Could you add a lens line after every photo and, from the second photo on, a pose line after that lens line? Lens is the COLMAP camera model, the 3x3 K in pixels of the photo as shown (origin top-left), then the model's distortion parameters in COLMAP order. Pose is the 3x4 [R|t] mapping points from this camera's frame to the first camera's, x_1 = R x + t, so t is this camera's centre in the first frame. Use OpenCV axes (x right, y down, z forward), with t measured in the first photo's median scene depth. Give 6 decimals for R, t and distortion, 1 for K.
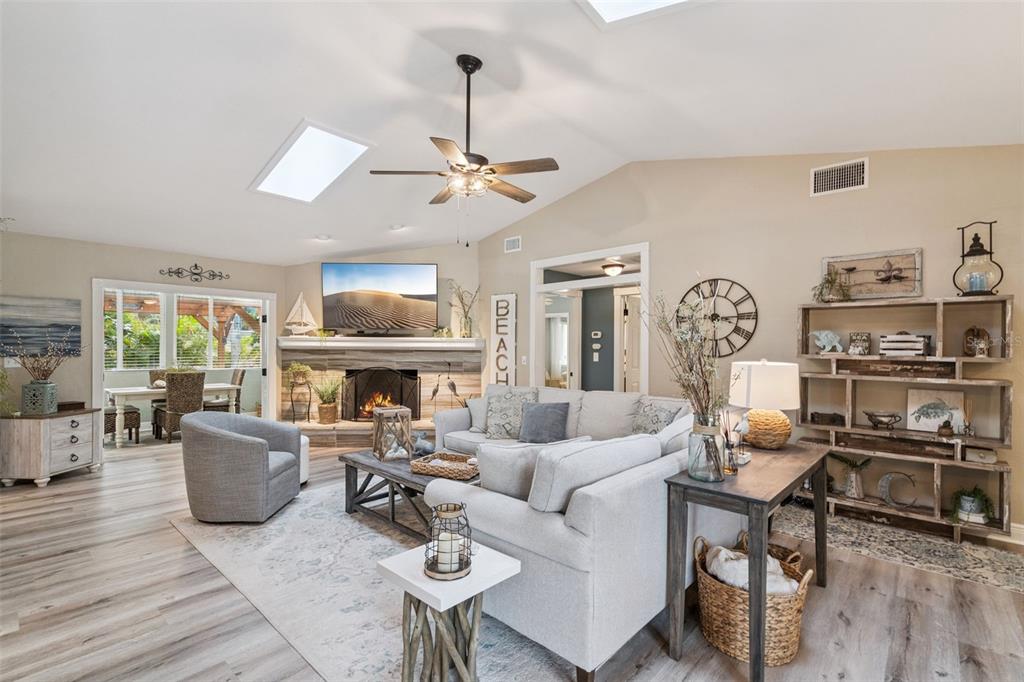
lens RADIAL K [[473.5, 0, 513.6], [0, 473.5, 346.6], [0, 0, 1]] dist [-0.001453, -0.000766]
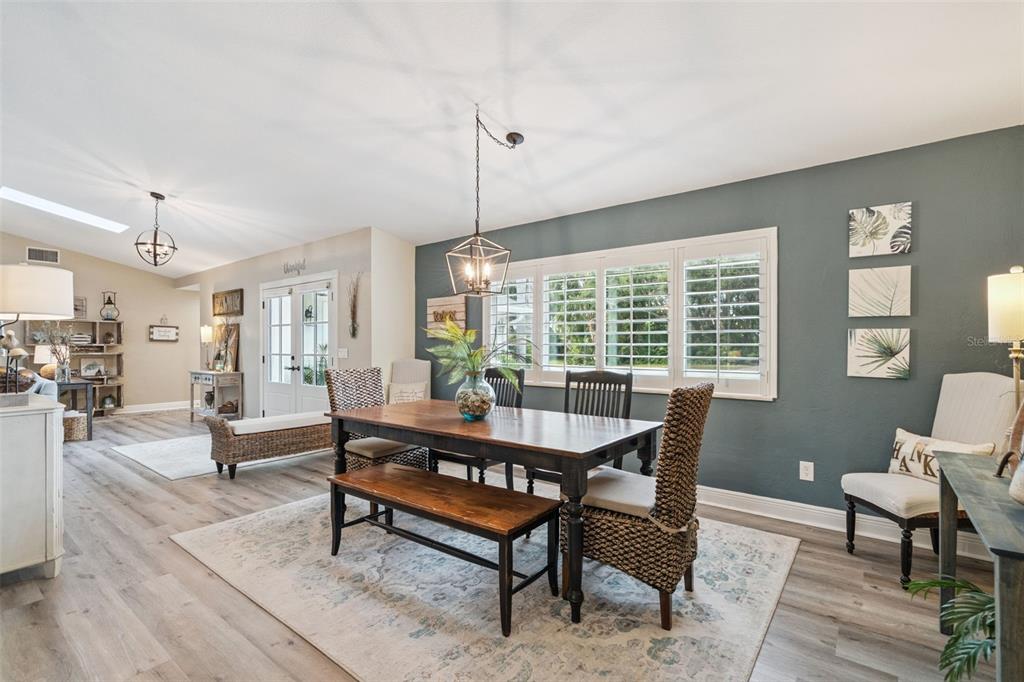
lens RADIAL K [[473.5, 0, 513.6], [0, 473.5, 346.6], [0, 0, 1]] dist [-0.001453, -0.000766]
pose [[-0.085793, -0.008229, 0.996279, -1.225869], [0.001330, 0.999964, 0.008374, 0.012087], [-0.996312, 0.002043, -0.085779, -0.671293]]
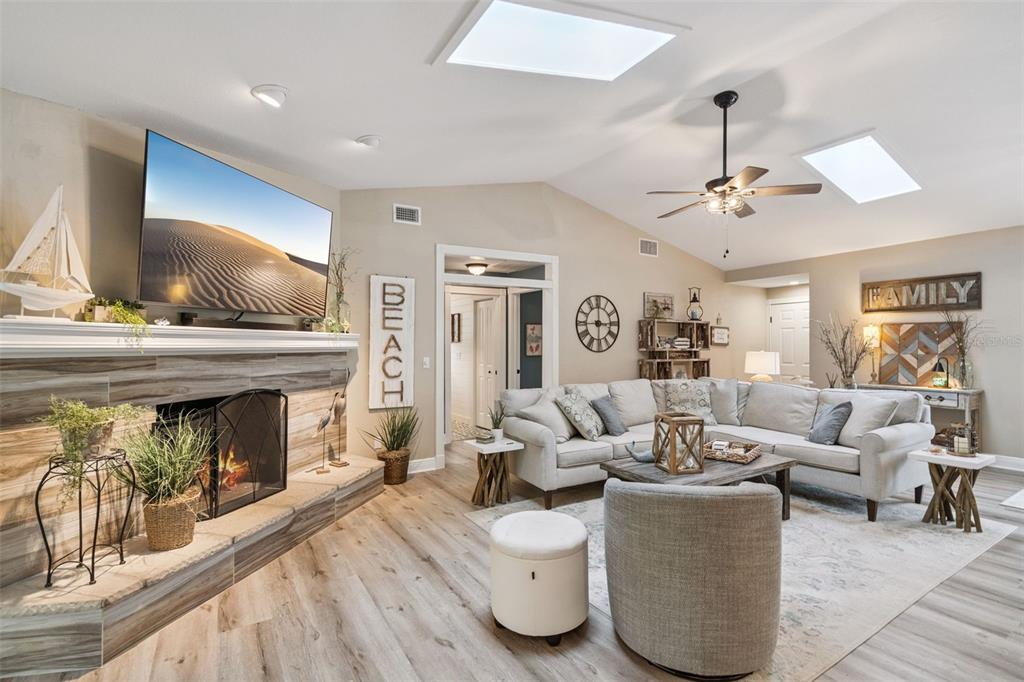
lens RADIAL K [[473.5, 0, 513.6], [0, 473.5, 346.6], [0, 0, 1]] dist [-0.001453, -0.000766]
pose [[0.277180, -0.007126, 0.960791, -0.920658], [0.006938, 0.999961, 0.005415, -0.002620], [-0.960793, 0.005165, 0.277219, 0.813098]]
